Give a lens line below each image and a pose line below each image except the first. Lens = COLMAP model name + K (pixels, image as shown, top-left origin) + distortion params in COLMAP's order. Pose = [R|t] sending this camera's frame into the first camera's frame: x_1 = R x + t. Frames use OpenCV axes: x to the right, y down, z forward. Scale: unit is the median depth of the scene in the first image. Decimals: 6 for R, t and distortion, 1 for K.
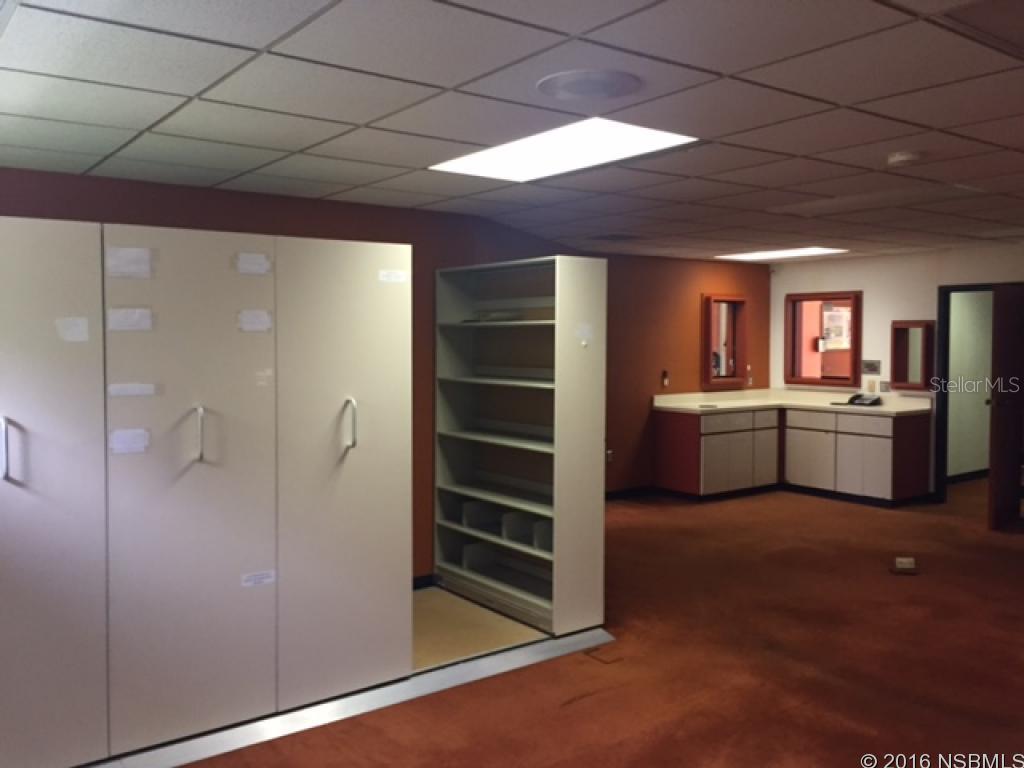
lens RADIAL K [[885.2, 0, 510.1], [0, 885.2, 360.6], [0, 0, 1]] dist [0.092757, -0.127630]
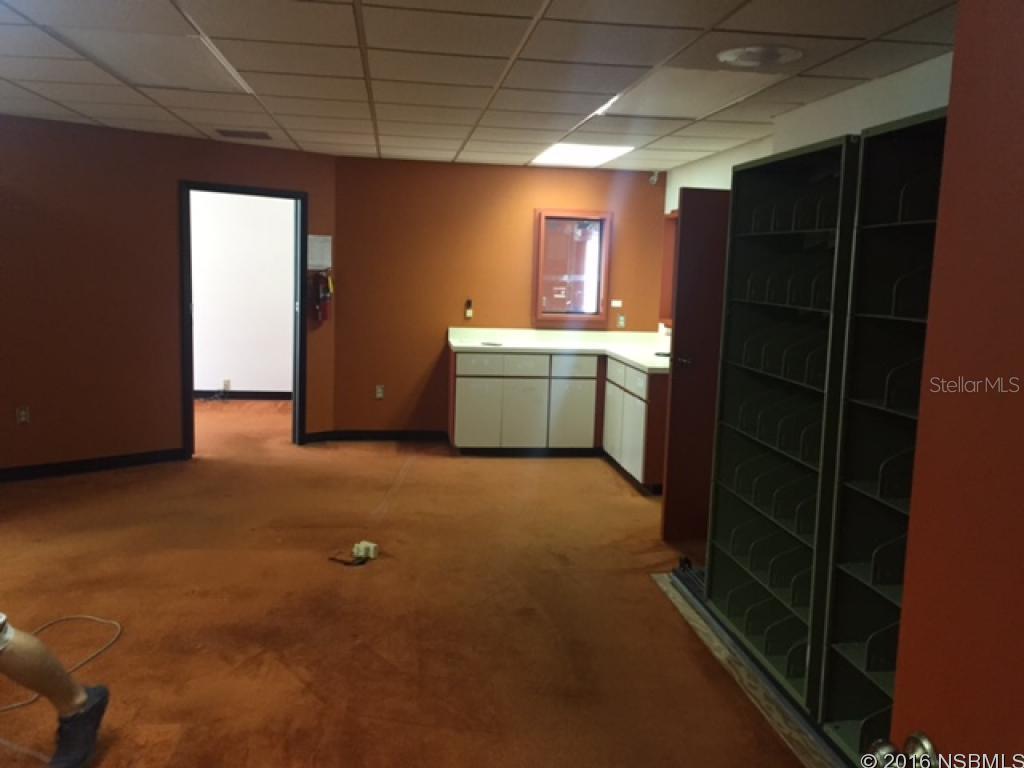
lens RADIAL K [[885.2, 0, 510.1], [0, 885.2, 360.6], [0, 0, 1]] dist [0.092757, -0.127630]
pose [[0.874809, 0.083514, -0.477216, 0.536875], [-0.049313, 0.995264, 0.083775, -0.003141], [0.481952, -0.049754, 0.874784, 0.238841]]
